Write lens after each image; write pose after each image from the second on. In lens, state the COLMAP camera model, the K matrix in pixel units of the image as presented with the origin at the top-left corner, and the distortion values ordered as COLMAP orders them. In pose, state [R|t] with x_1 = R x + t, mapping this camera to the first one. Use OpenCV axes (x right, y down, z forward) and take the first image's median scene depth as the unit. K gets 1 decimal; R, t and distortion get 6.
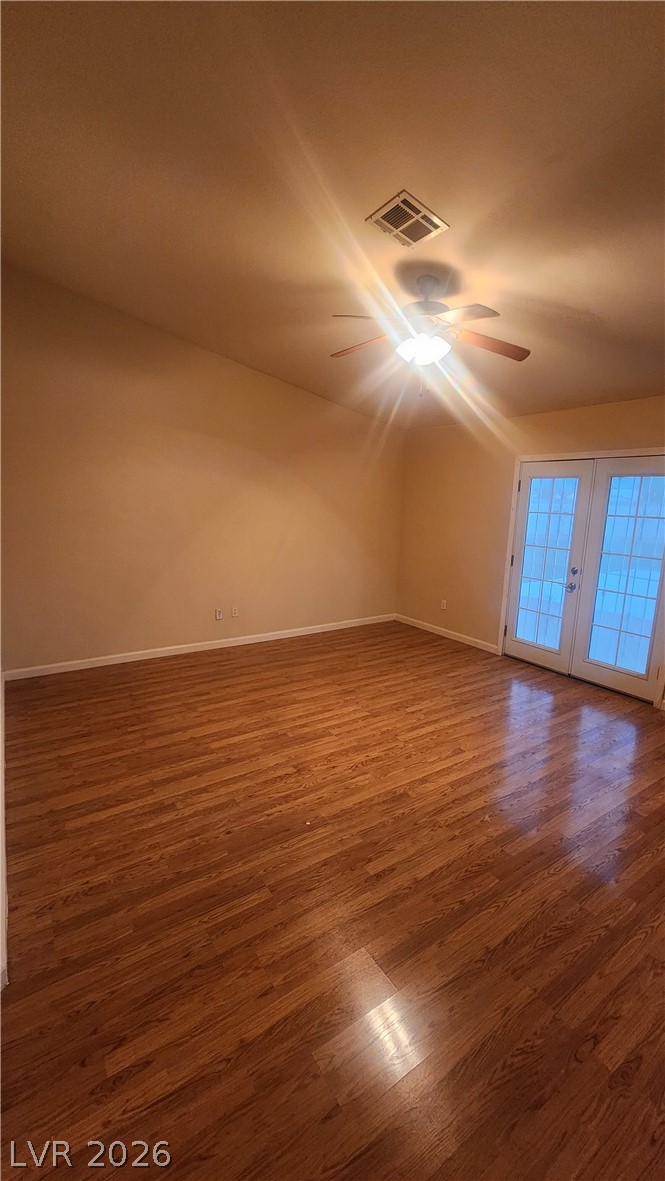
lens RADIAL K [[490.6, 0, 328.8], [0, 490.6, 592.5], [0, 0, 1]] dist [0.003475, 0.000703]
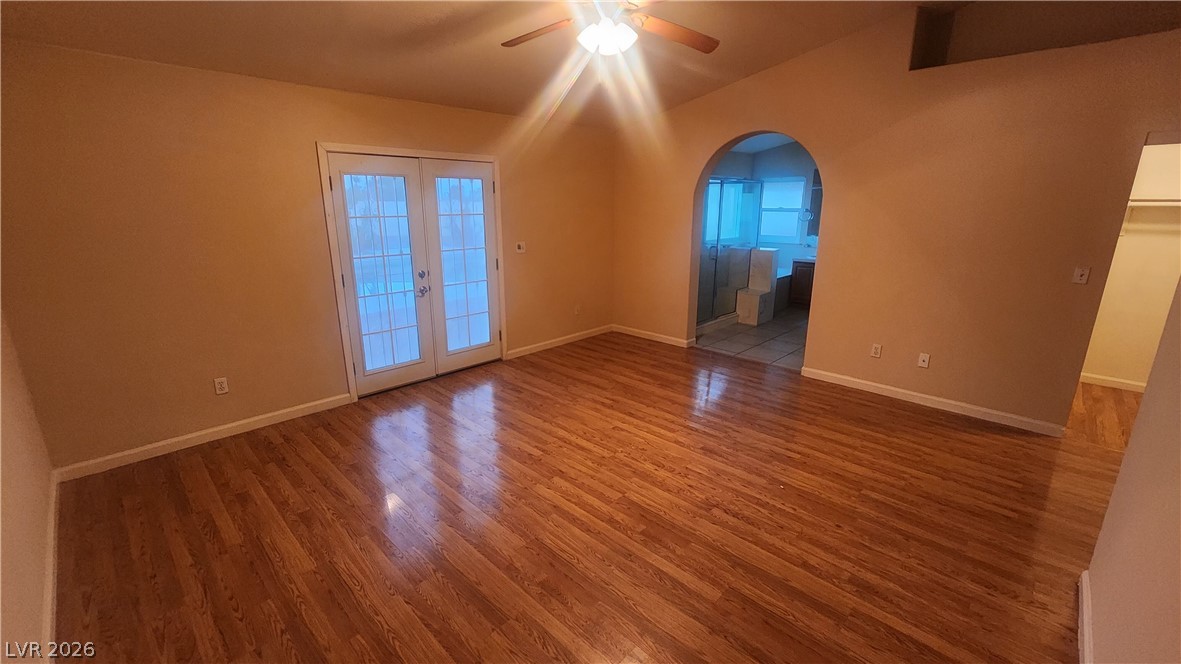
lens RADIAL K [[490.6, 0, 593.7], [0, 490.6, 330.4], [0, 0, 1]] dist [0.003475, 0.000703]
pose [[-0.234910, -0.270704, 0.933561, -0.686336], [0.179395, 0.931864, 0.315353, -0.244086], [-0.955319, 0.241556, -0.170341, 1.132421]]
